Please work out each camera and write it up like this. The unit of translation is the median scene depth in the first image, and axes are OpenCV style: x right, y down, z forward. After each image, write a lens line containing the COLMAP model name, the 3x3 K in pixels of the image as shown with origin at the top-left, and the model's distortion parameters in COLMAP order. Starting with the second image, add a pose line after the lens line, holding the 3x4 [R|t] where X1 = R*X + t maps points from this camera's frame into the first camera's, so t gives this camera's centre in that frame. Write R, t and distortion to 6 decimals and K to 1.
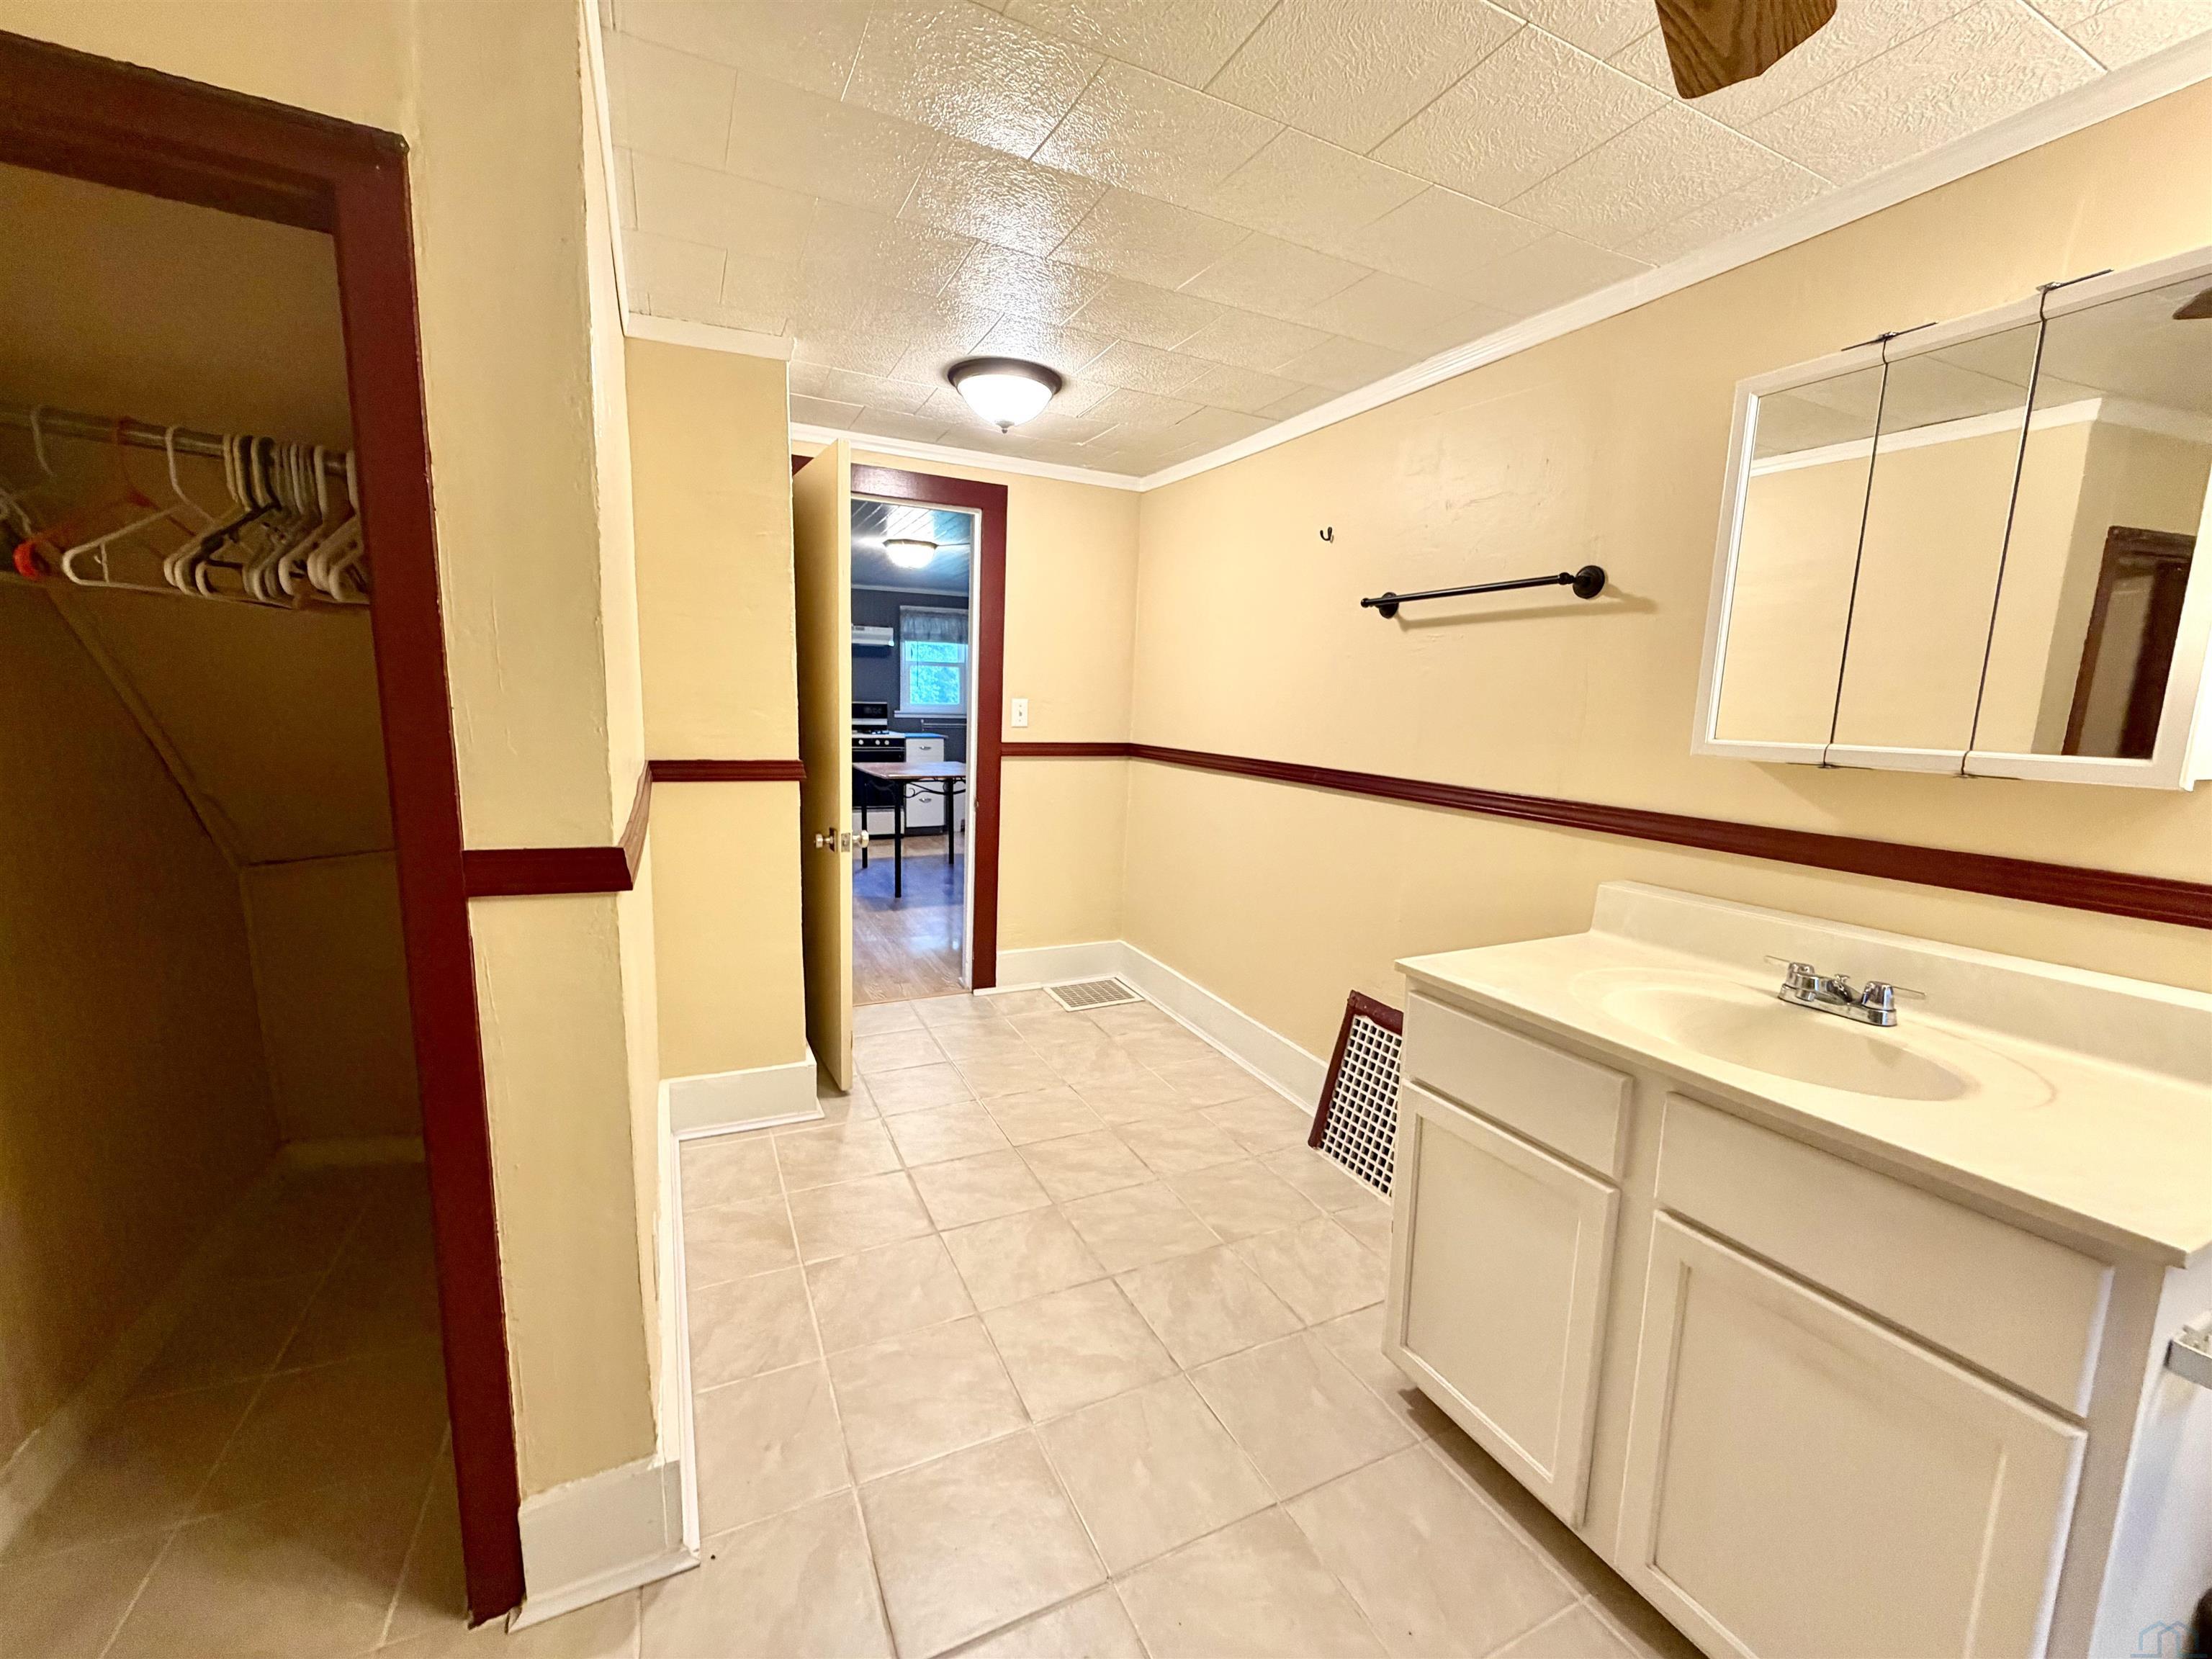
lens RADIAL K [[880.6, 0, 1100.7], [0, 880.6, 827.4], [0, 0, 1]] dist [0.000041, -0.000008]
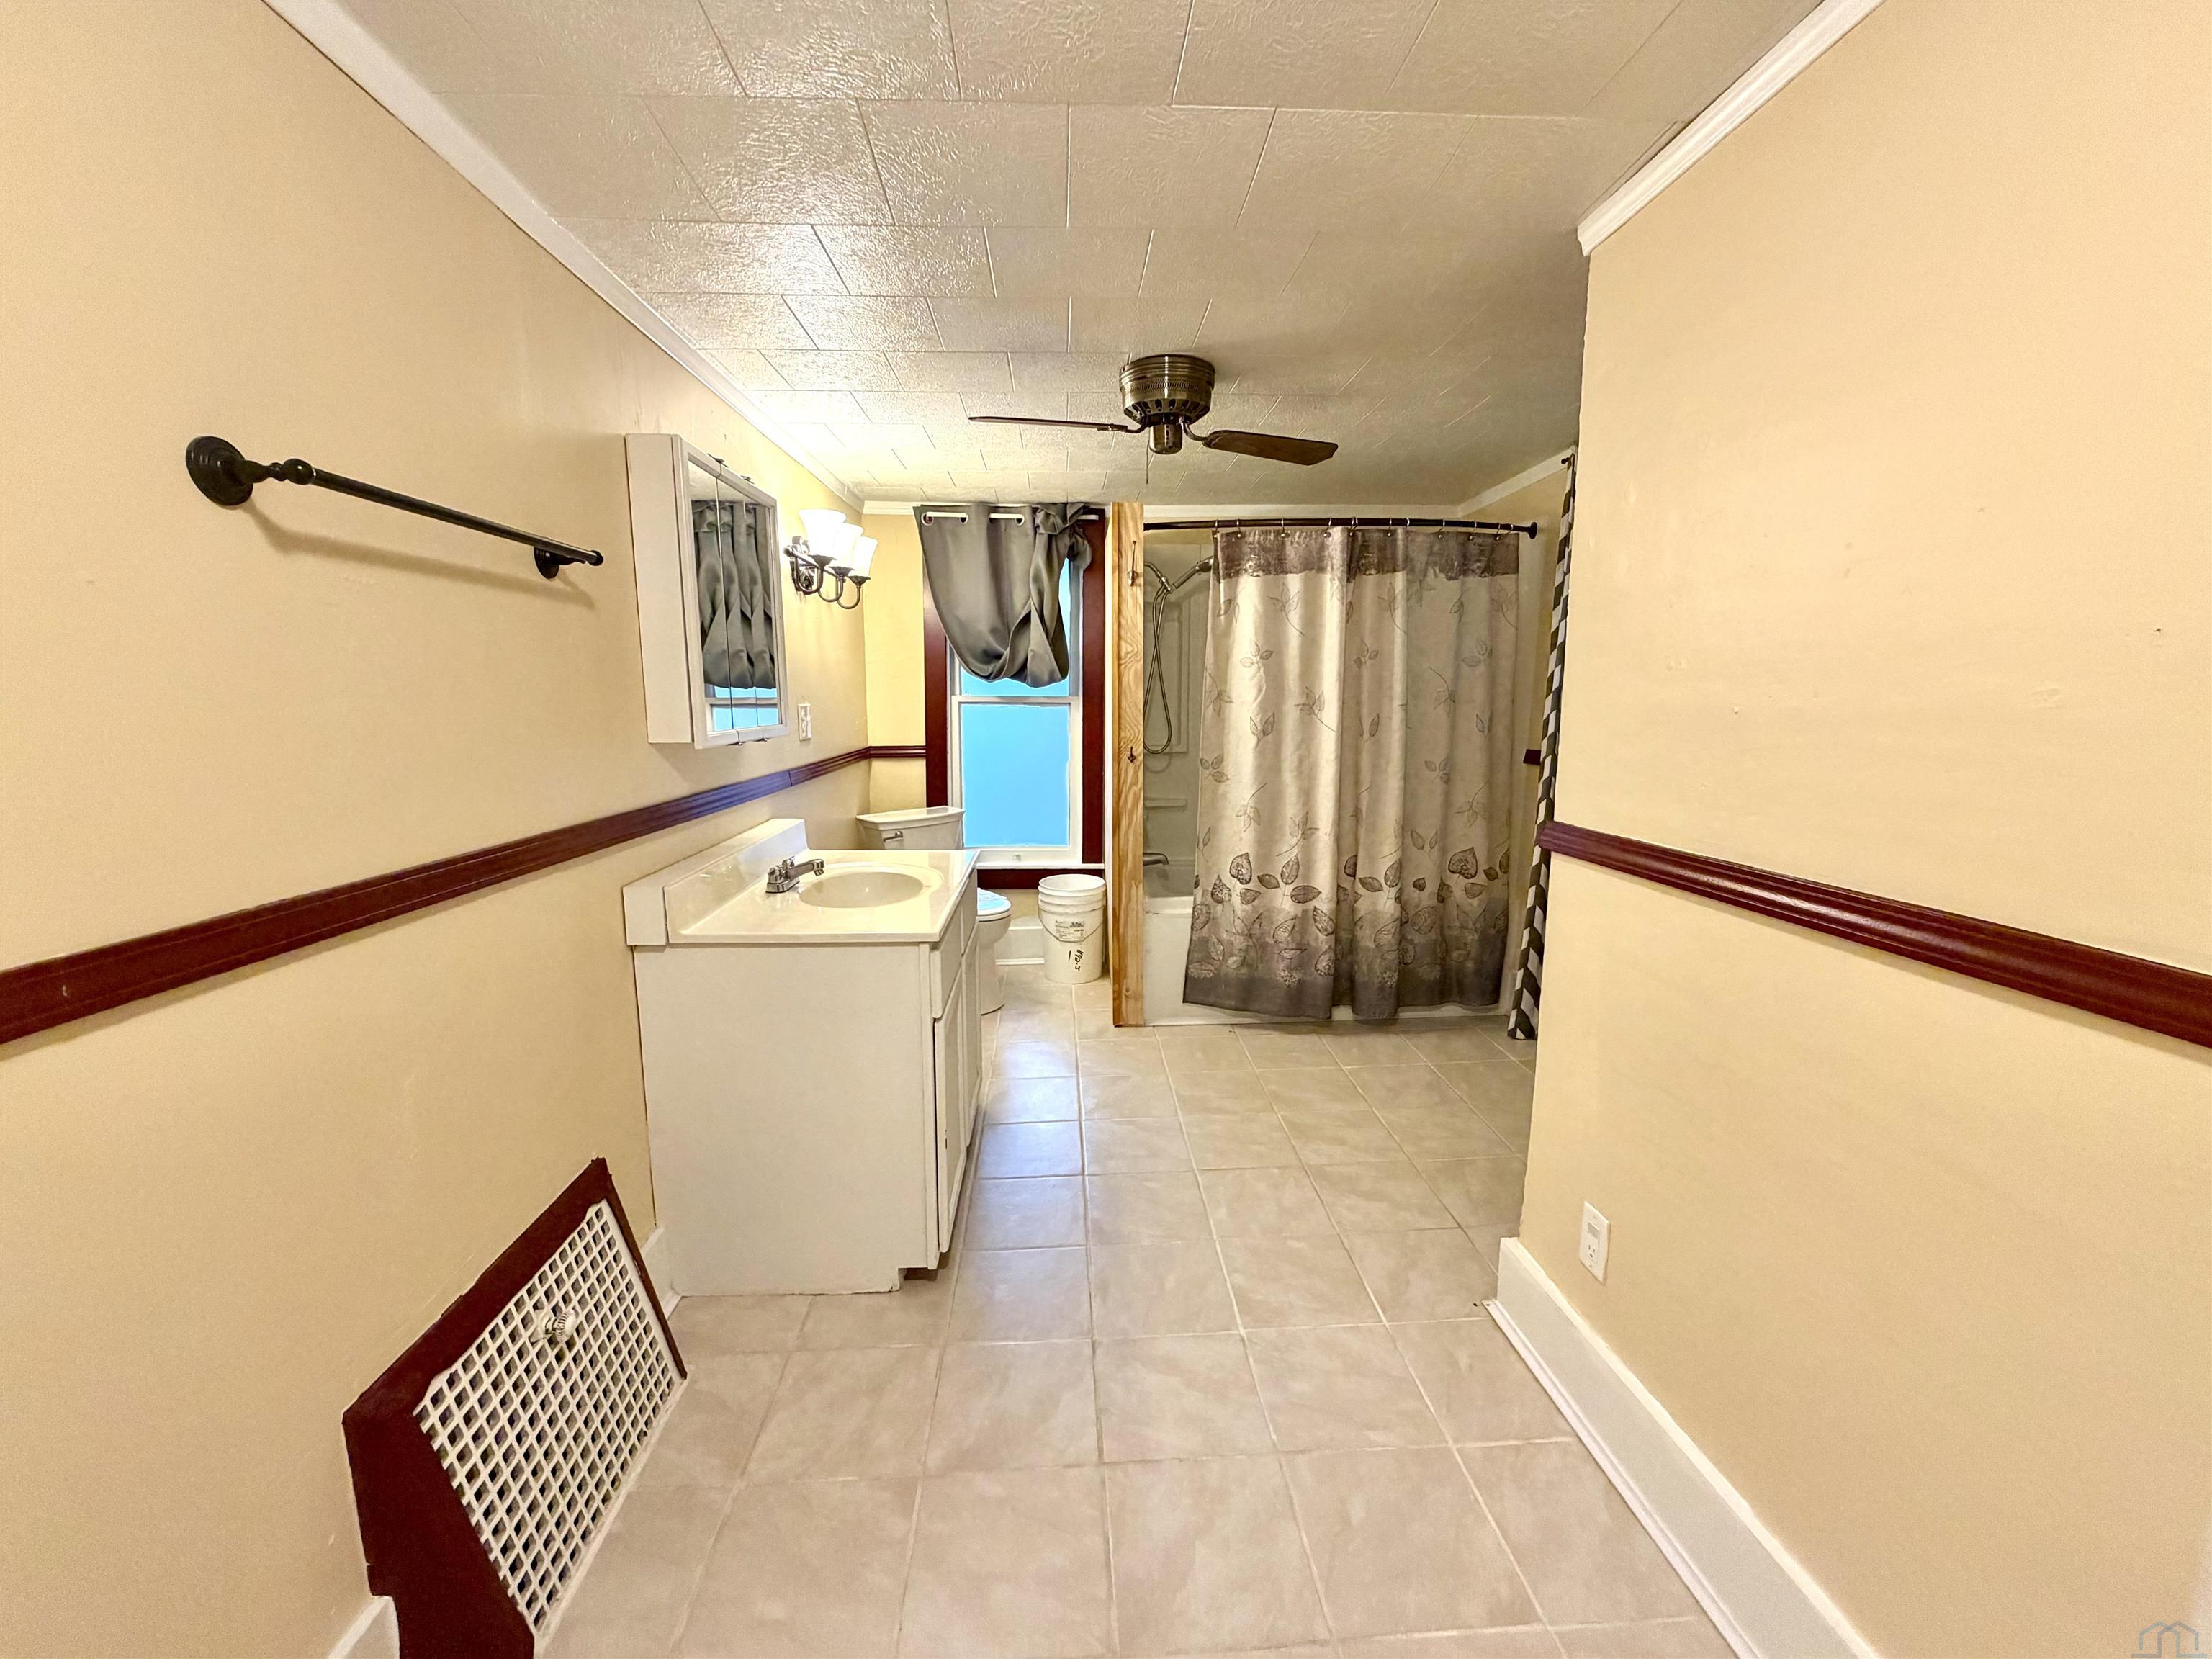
lens RADIAL K [[880.6, 0, 1100.7], [0, 880.6, 827.4], [0, 0, 1]] dist [0.000041, -0.000008]
pose [[-0.921425, -0.078816, 0.380480, -0.229037], [0.034850, 0.958502, 0.282949, -0.235777], [-0.386991, 0.273975, -0.880440, 1.468240]]
